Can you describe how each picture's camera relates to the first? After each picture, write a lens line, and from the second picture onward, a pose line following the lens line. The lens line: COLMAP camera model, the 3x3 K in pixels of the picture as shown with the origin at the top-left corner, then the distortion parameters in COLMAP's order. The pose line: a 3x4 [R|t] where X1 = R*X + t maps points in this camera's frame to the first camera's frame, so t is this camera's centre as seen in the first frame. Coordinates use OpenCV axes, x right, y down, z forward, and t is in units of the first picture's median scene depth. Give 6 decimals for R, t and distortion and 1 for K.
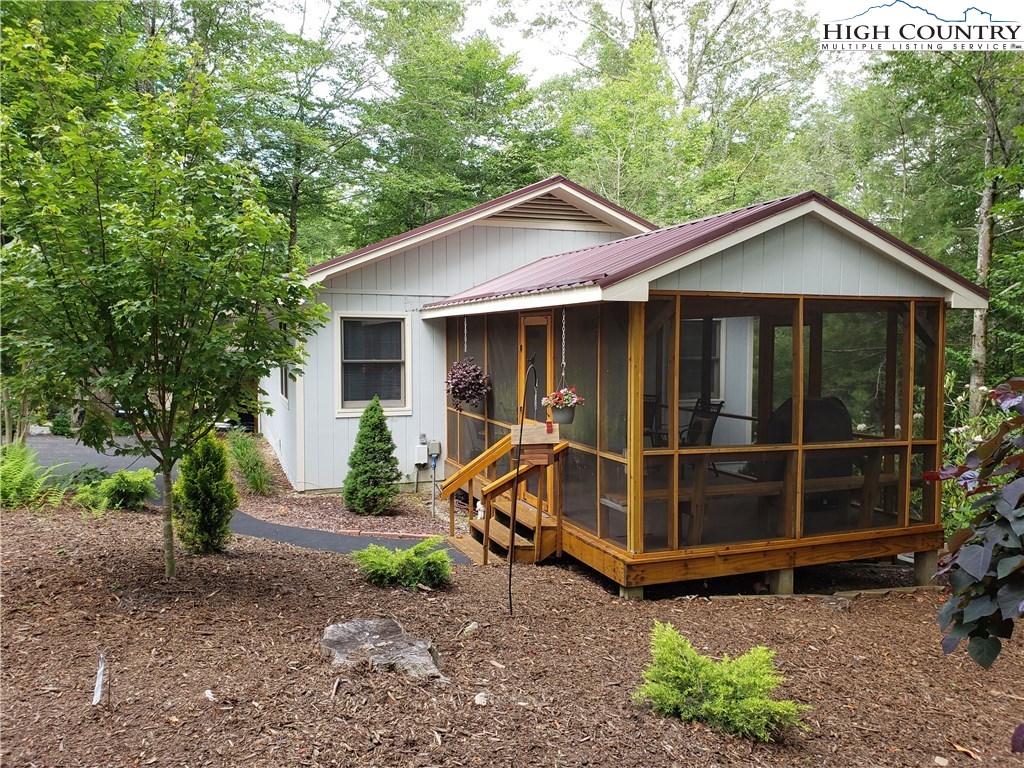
lens RADIAL K [[791.5, 0, 512.0], [0, 791.5, 384.0], [0, 0, 1]] dist [-0.007045, 0.051294]
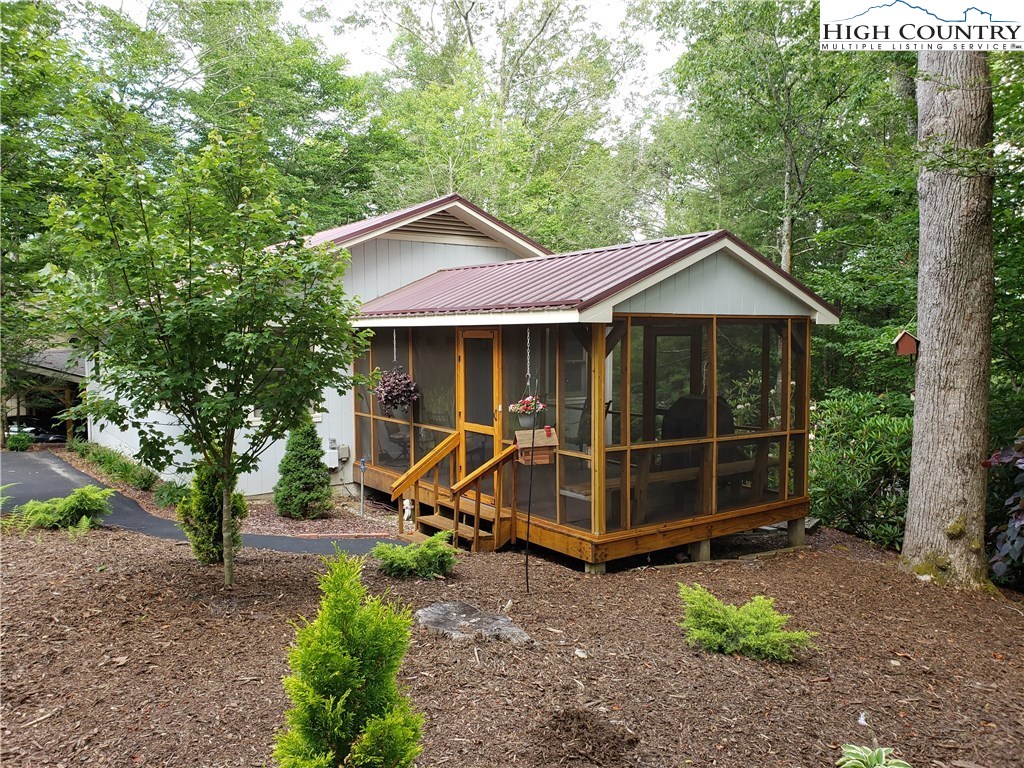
lens RADIAL K [[774.8, 0, 510.7], [0, 774.8, 390.7], [0, 0, 1]] dist [0.027726, -0.004335]
pose [[0.970386, -0.022707, 0.240491, -0.234099], [0.019504, 0.999687, 0.015689, -0.020947], [-0.240772, -0.010534, 0.970525, -0.087137]]
